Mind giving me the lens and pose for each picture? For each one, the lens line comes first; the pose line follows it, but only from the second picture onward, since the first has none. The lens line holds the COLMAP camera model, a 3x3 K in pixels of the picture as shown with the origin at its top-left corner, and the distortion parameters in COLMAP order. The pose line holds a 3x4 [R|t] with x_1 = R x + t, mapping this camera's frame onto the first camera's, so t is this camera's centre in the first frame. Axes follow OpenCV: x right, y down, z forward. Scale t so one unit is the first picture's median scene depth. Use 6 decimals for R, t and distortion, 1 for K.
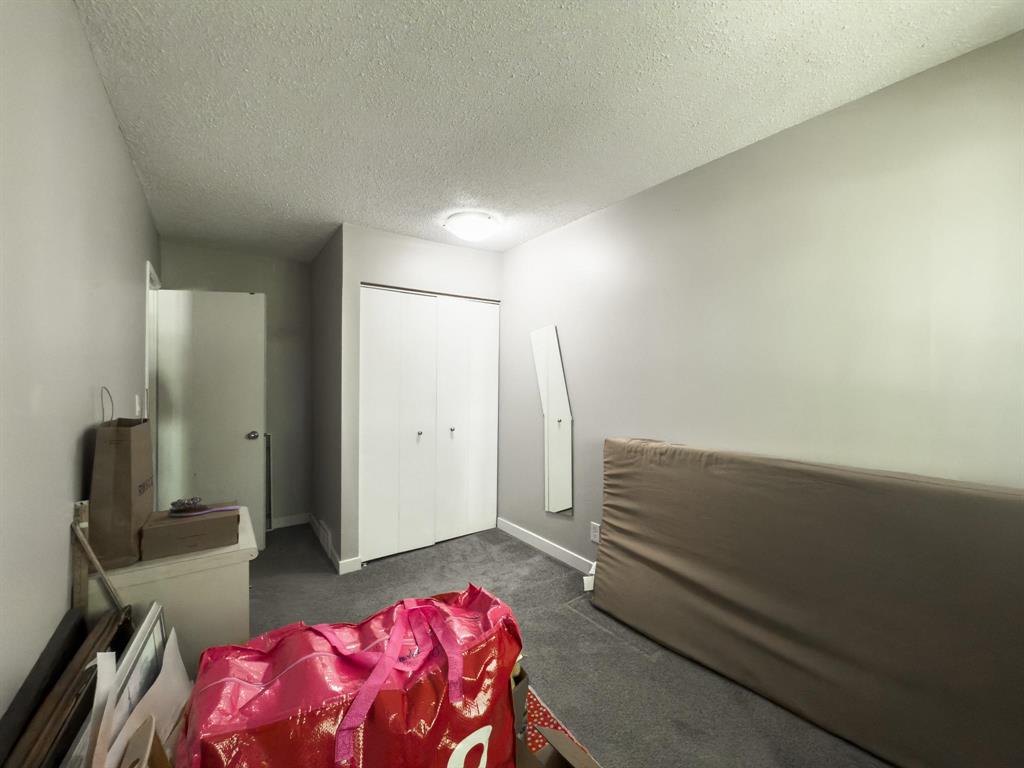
lens RADIAL K [[410.5, 0, 513.1], [0, 410.5, 384.0], [0, 0, 1]] dist [-0.001736, -0.000349]
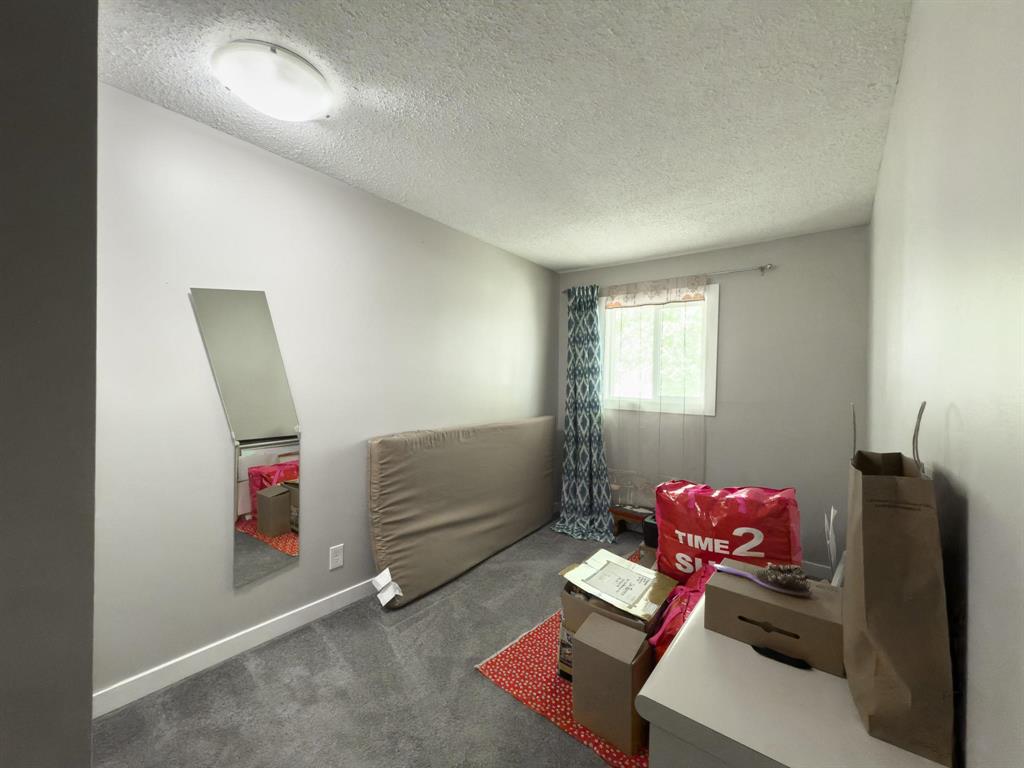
lens RADIAL K [[410.5, 0, 513.1], [0, 410.5, 384.0], [0, 0, 1]] dist [-0.001736, -0.000349]
pose [[-0.282333, -0.014451, 0.959208, -0.795615], [-0.009878, 0.999877, 0.012156, -0.012045], [-0.959266, -0.006043, -0.282441, 0.993710]]
